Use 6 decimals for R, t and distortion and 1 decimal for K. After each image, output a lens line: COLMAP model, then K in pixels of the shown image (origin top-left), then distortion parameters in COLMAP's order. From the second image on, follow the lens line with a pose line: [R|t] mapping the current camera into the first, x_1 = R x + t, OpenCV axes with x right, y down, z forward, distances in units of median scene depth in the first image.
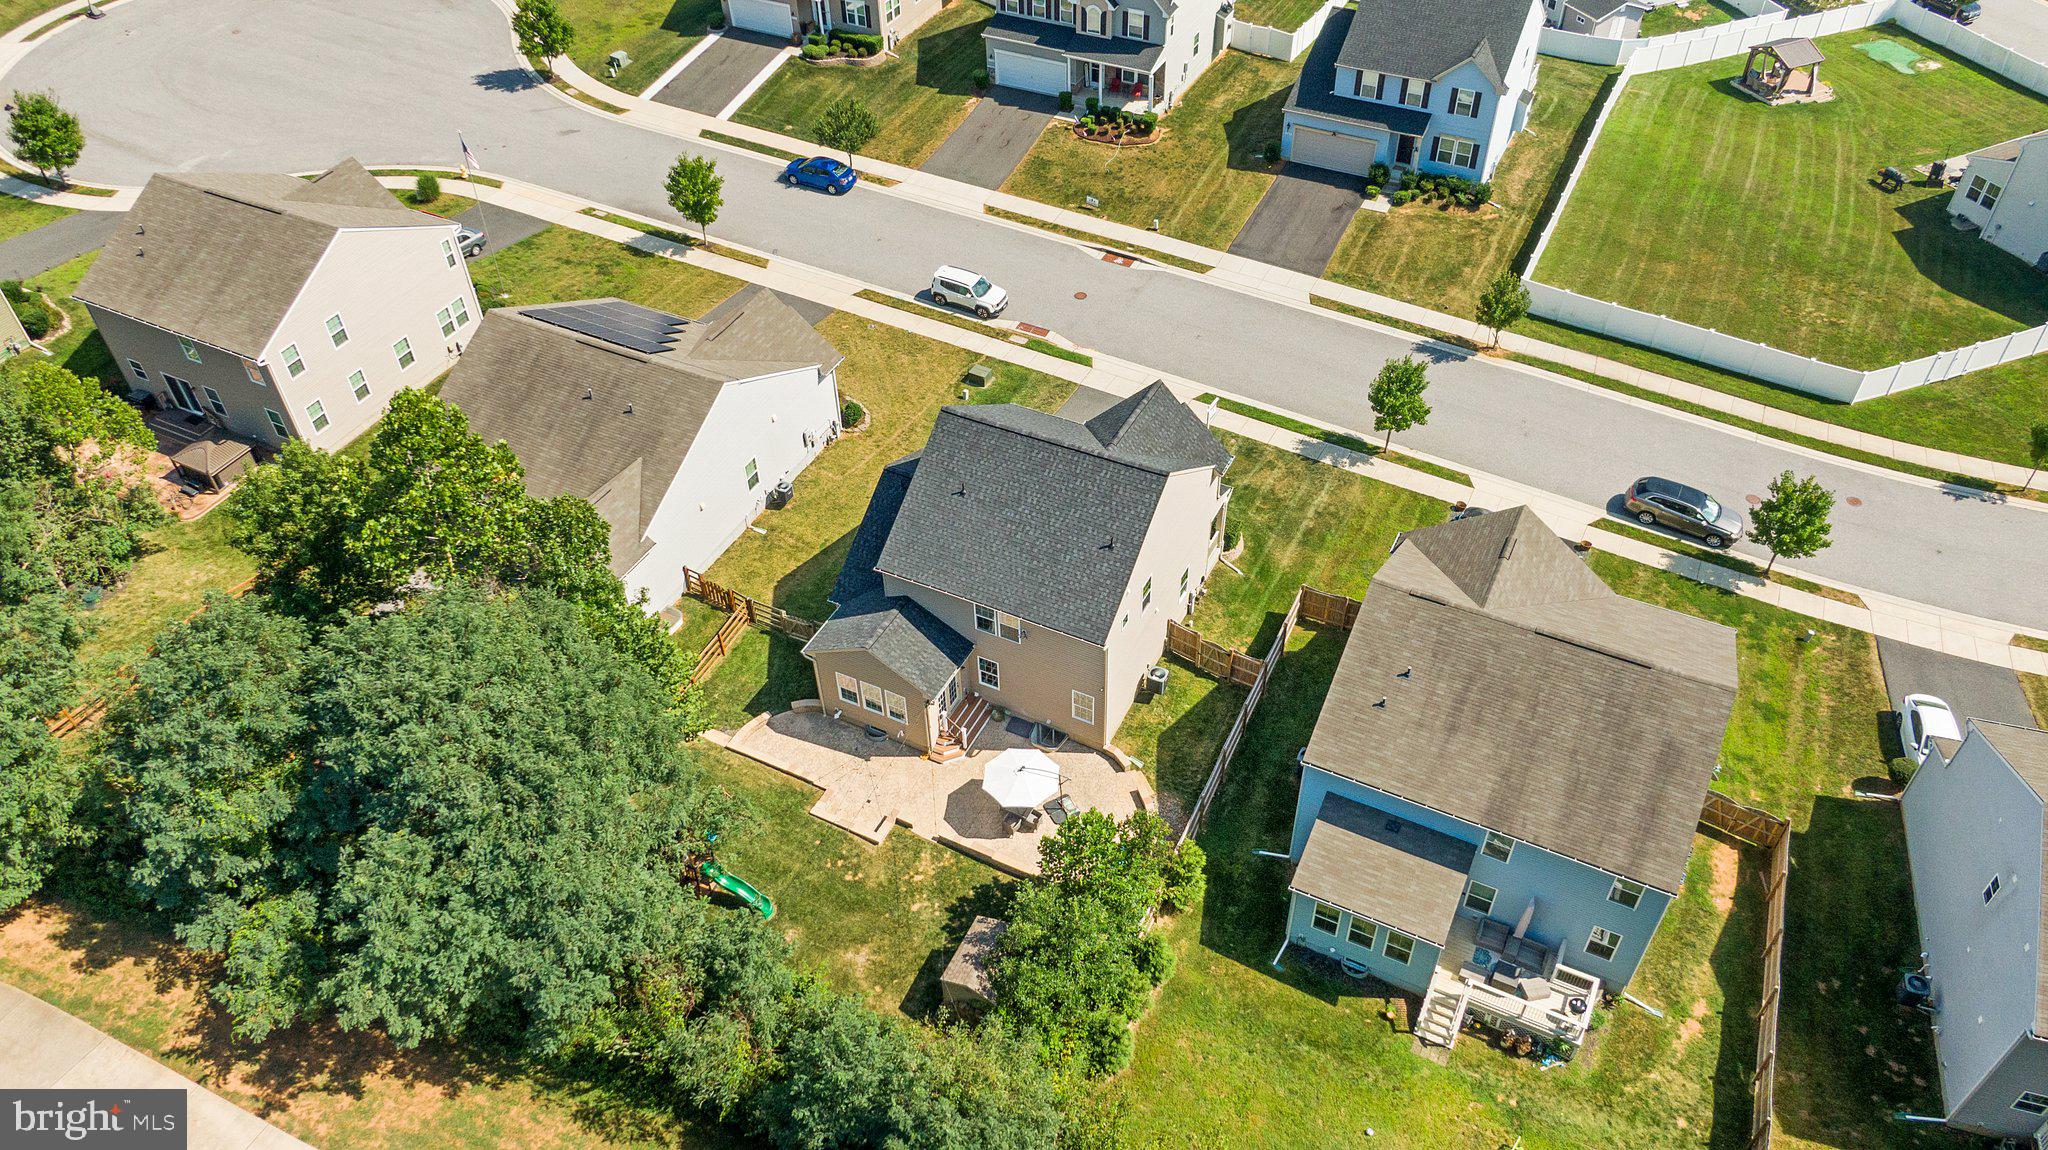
lens RADIAL K [[1462.9, 0, 1021.8], [0, 1462.9, 569.4], [0, 0, 1]] dist [0.049259, -0.074567]
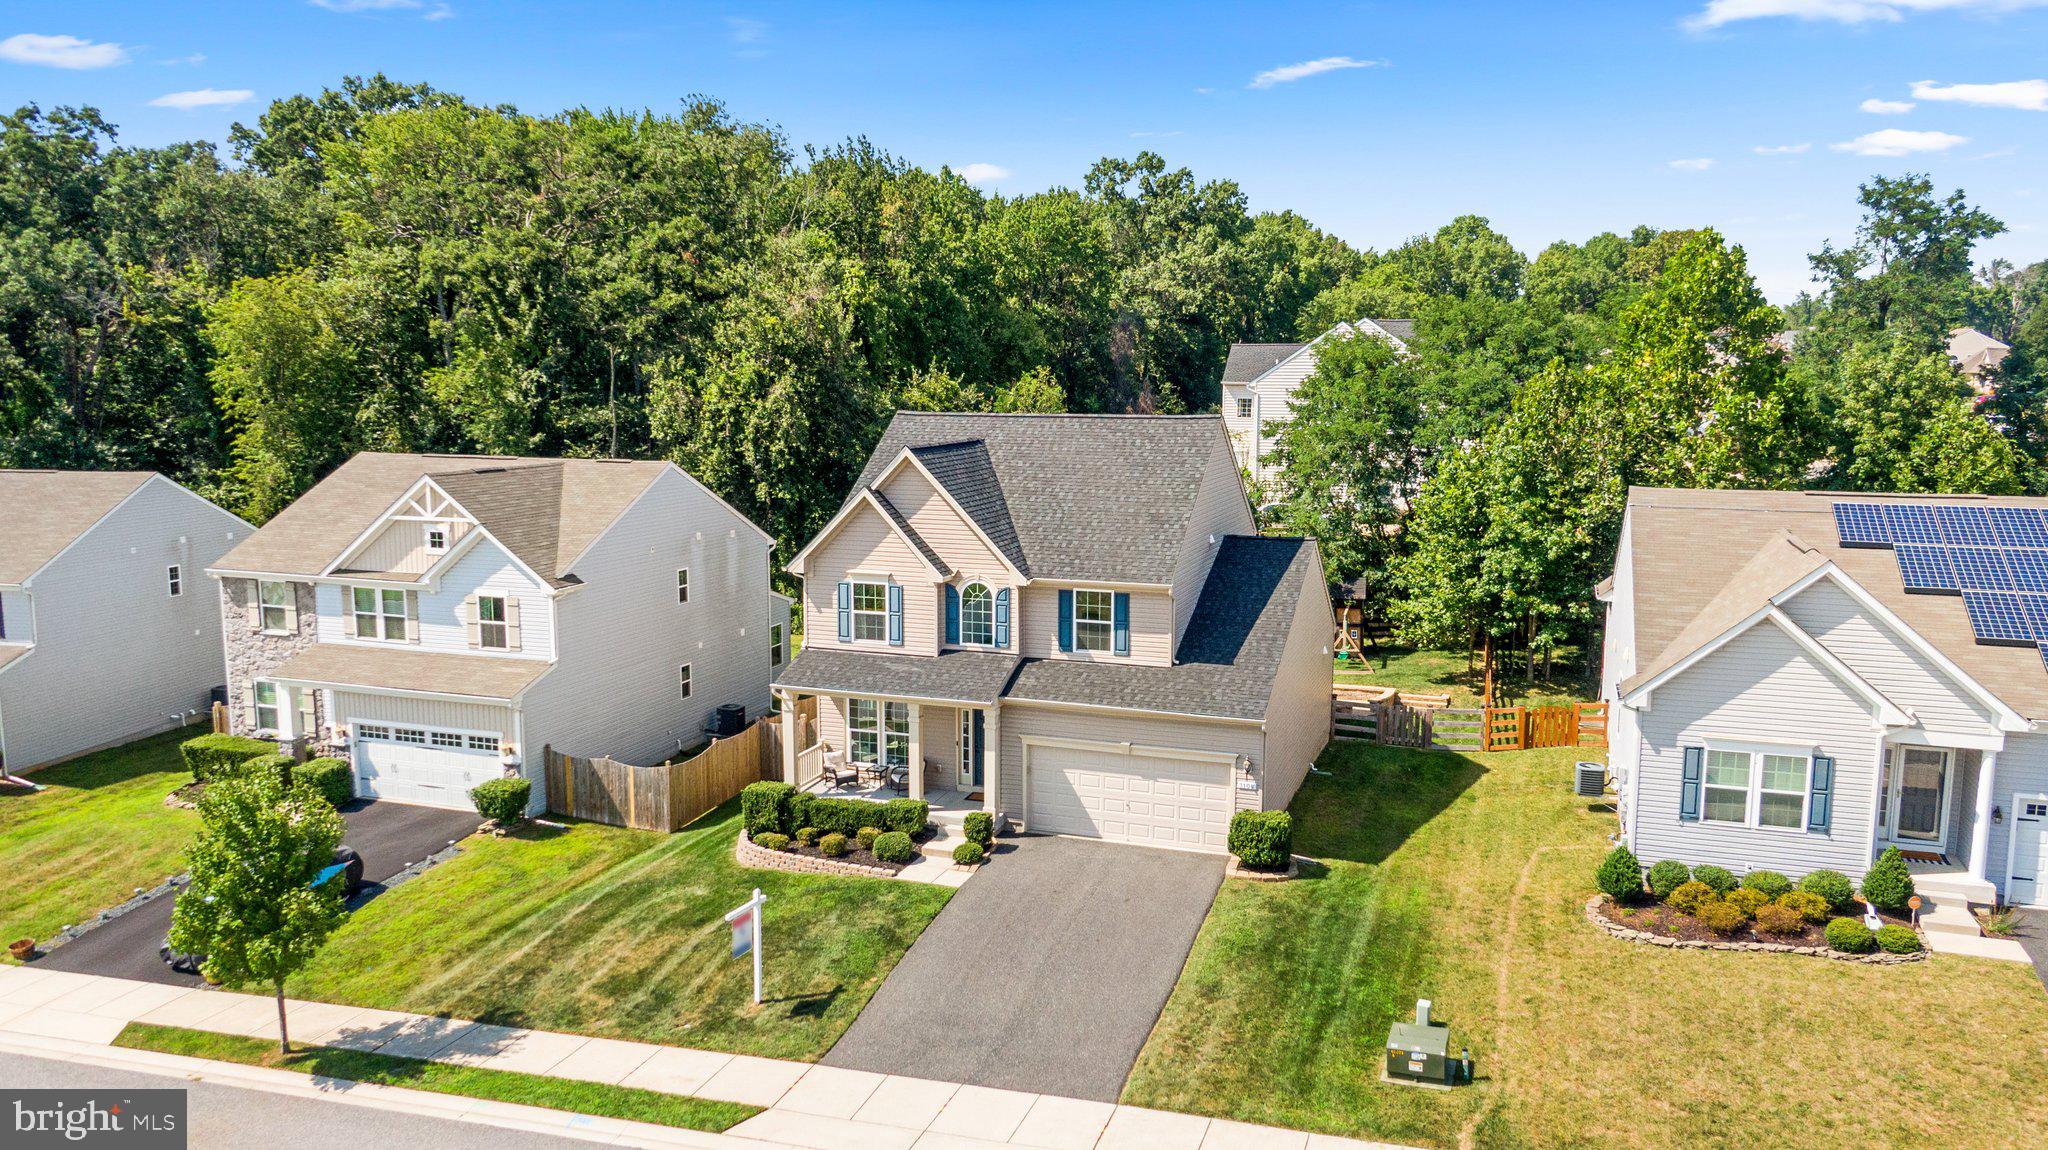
lens RADIAL K [[1462.9, 0, 1021.8], [0, 1462.9, 569.4], [0, 0, 1]] dist [0.049259, -0.074567]
pose [[-0.991953, 0.036600, -0.121201, 0.089766], [-0.071284, 0.629693, 0.773567, -0.423602], [0.104632, 0.775981, -0.622017, 1.049319]]
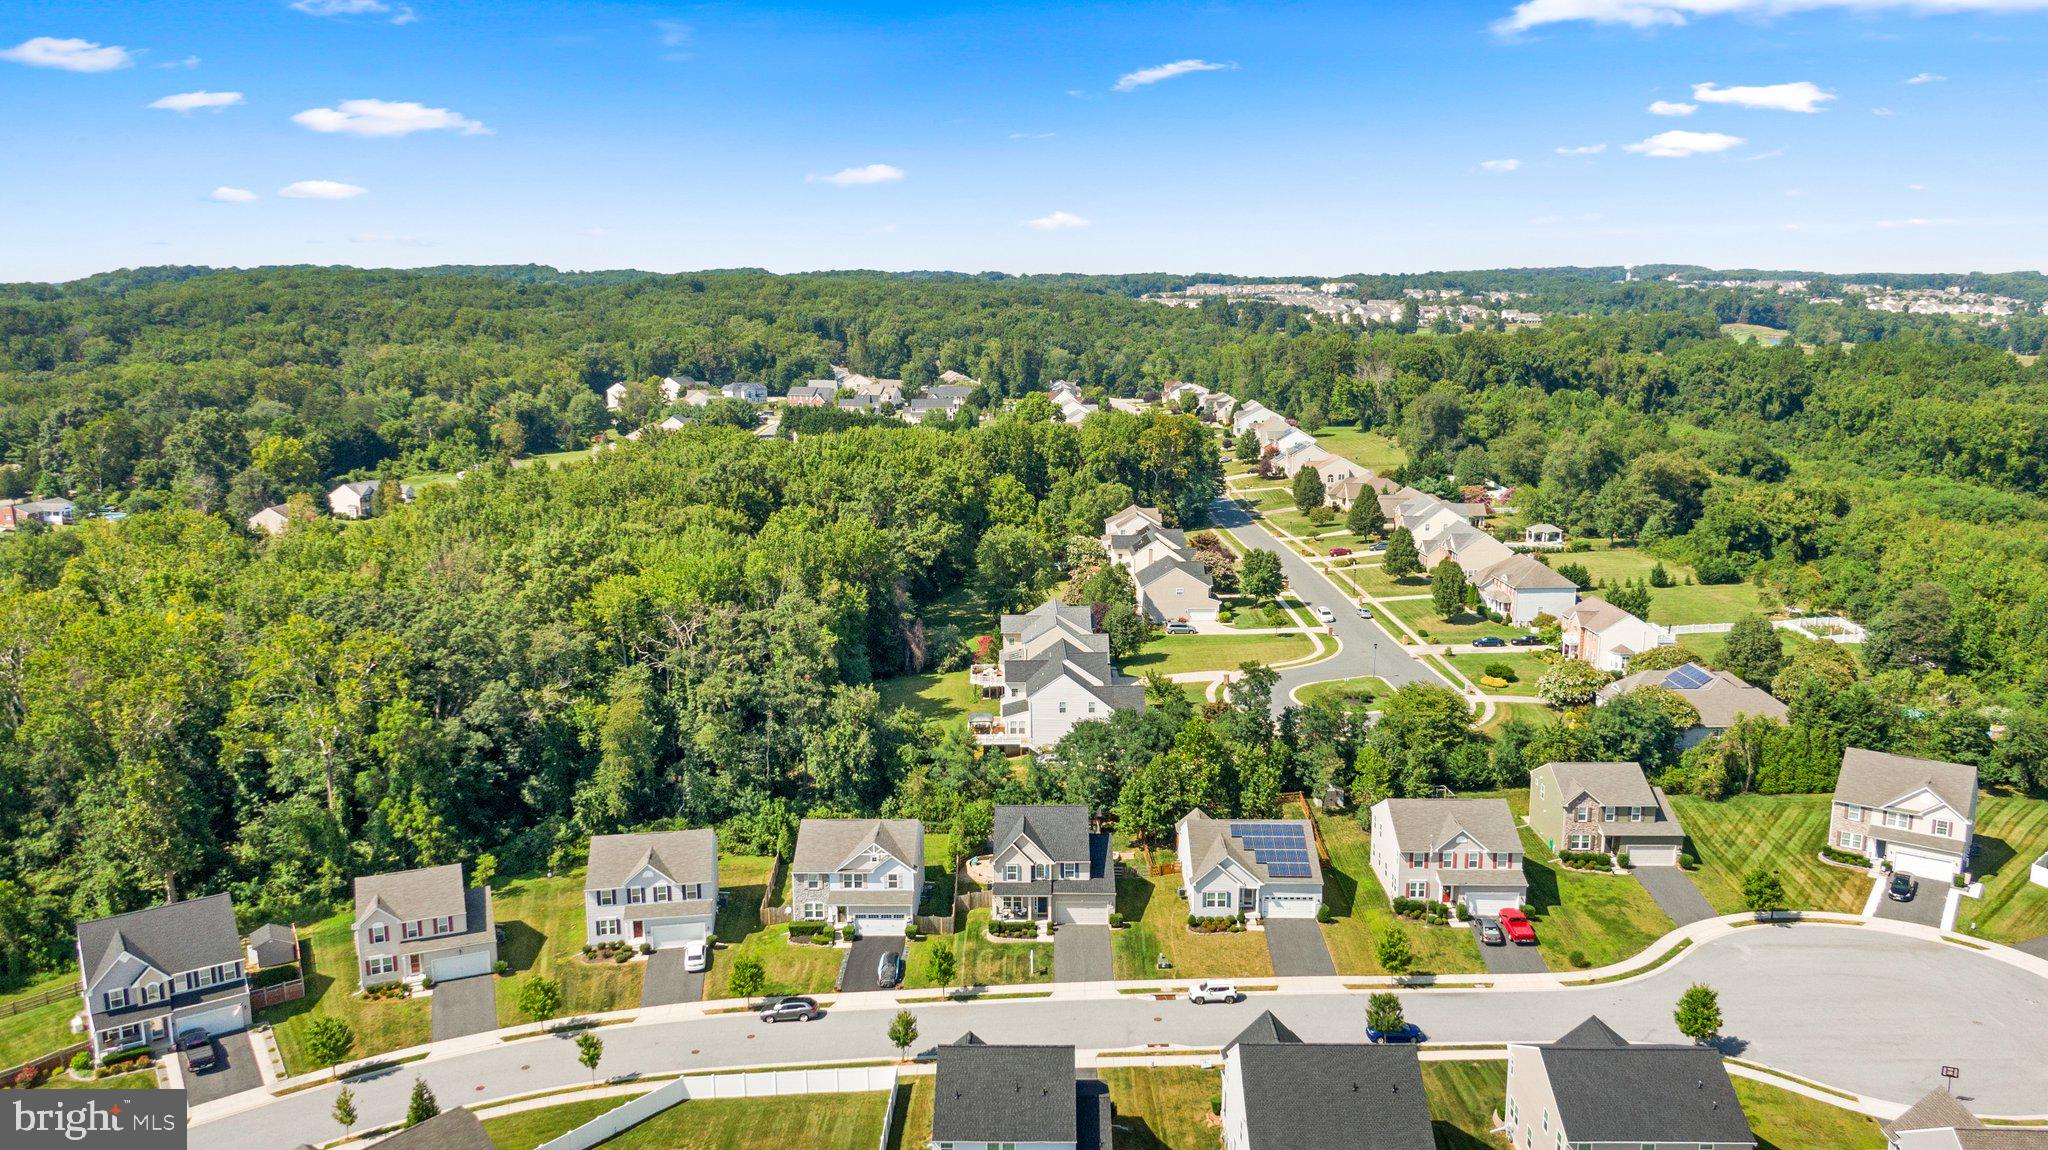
lens RADIAL K [[1459.0, 0, 1024.0], [0, 1459.0, 575.0], [0, 0, 1]] dist [0.121540, -0.264910]
pose [[-0.899013, 0.107234, -0.424590, 0.800691], [-0.281598, 0.600966, 0.748026, -1.639279], [0.335378, 0.792049, -0.510079, 1.406546]]
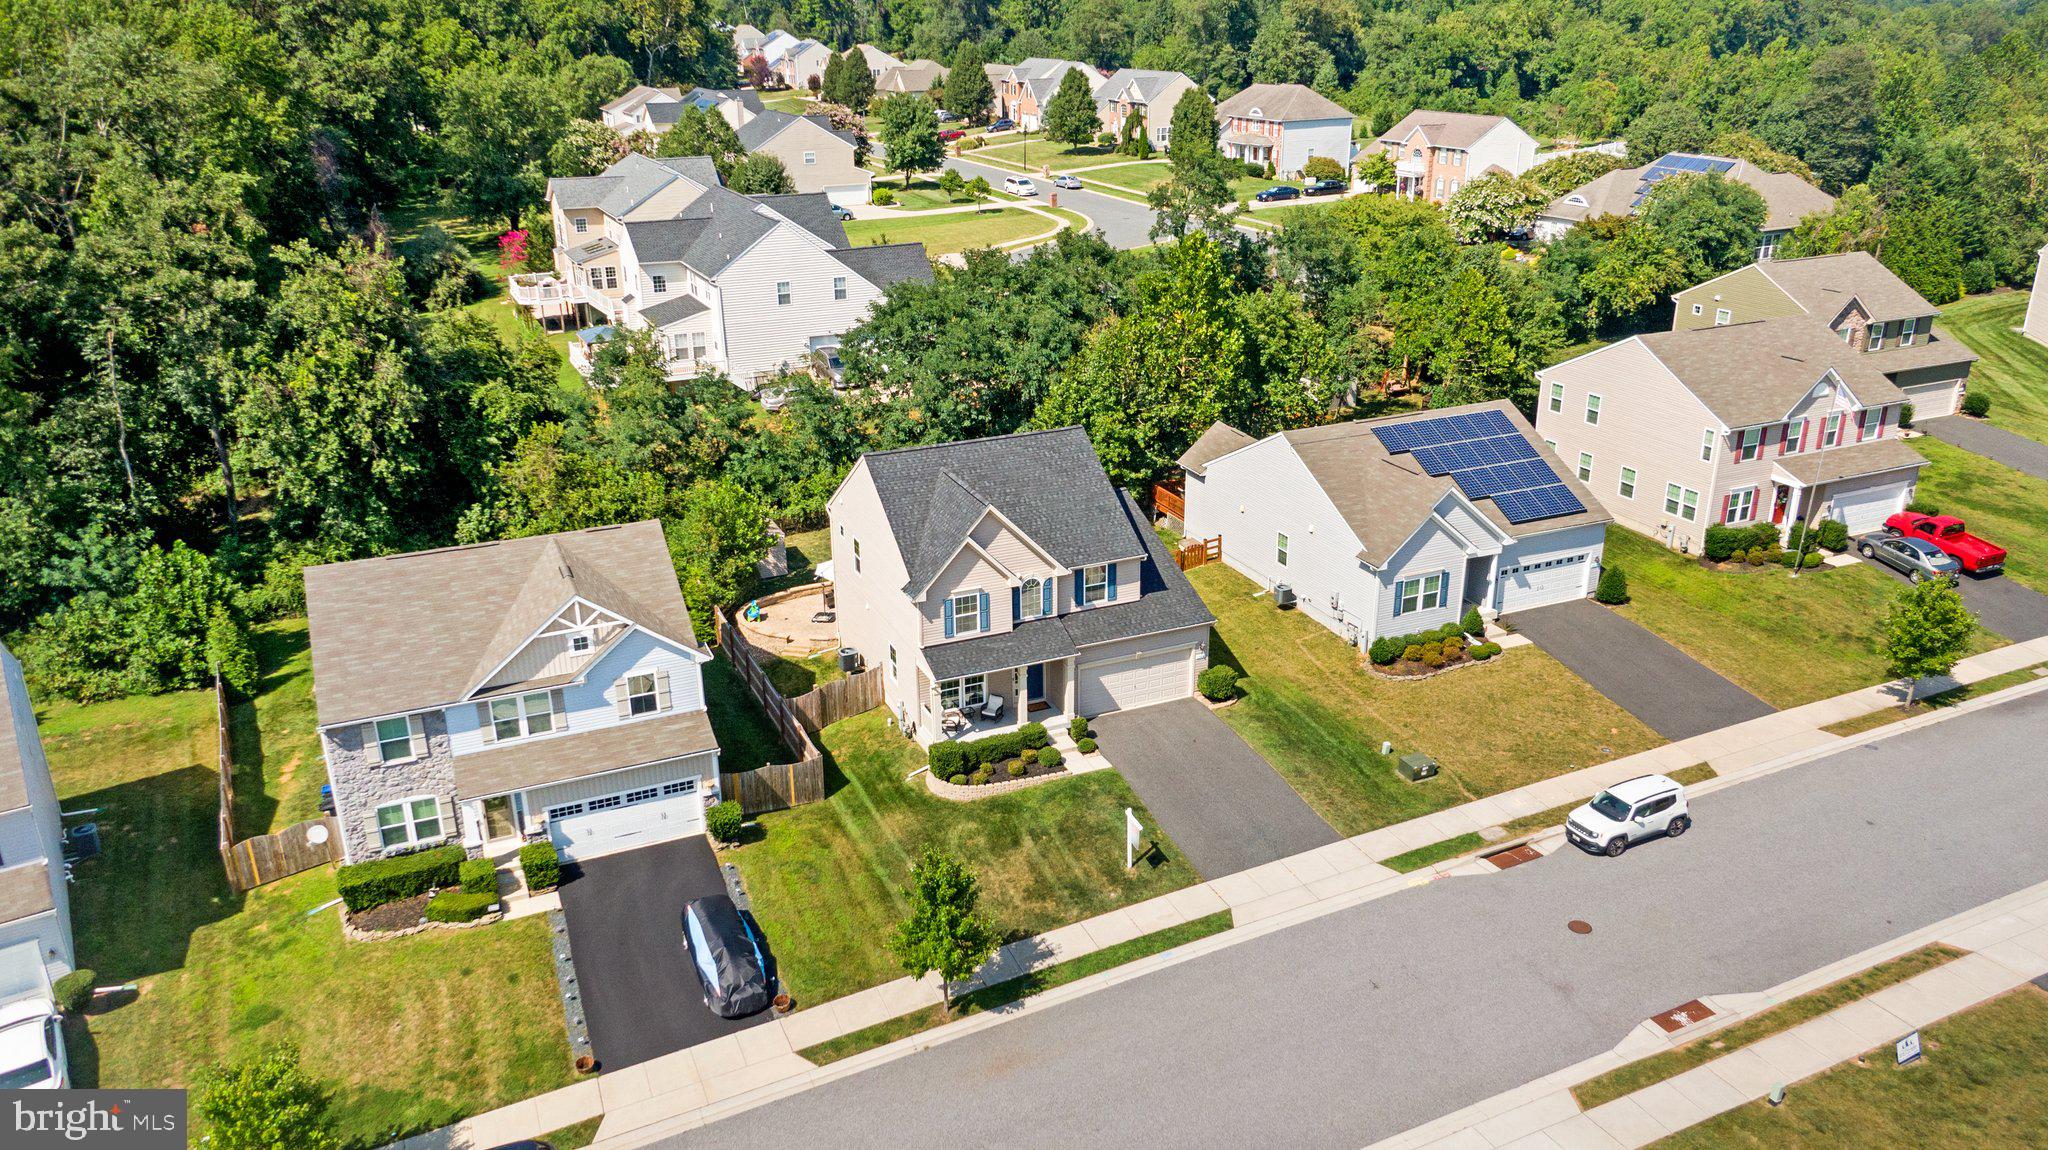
lens RADIAL K [[1462.9, 0, 1021.8], [0, 1462.9, 569.4], [0, 0, 1]] dist [0.049259, -0.074567]
pose [[-0.635869, 0.304374, -0.709244, 0.542066], [-0.510387, 0.523495, 0.682245, -0.542740], [0.578944, 0.795807, -0.177526, 0.886496]]
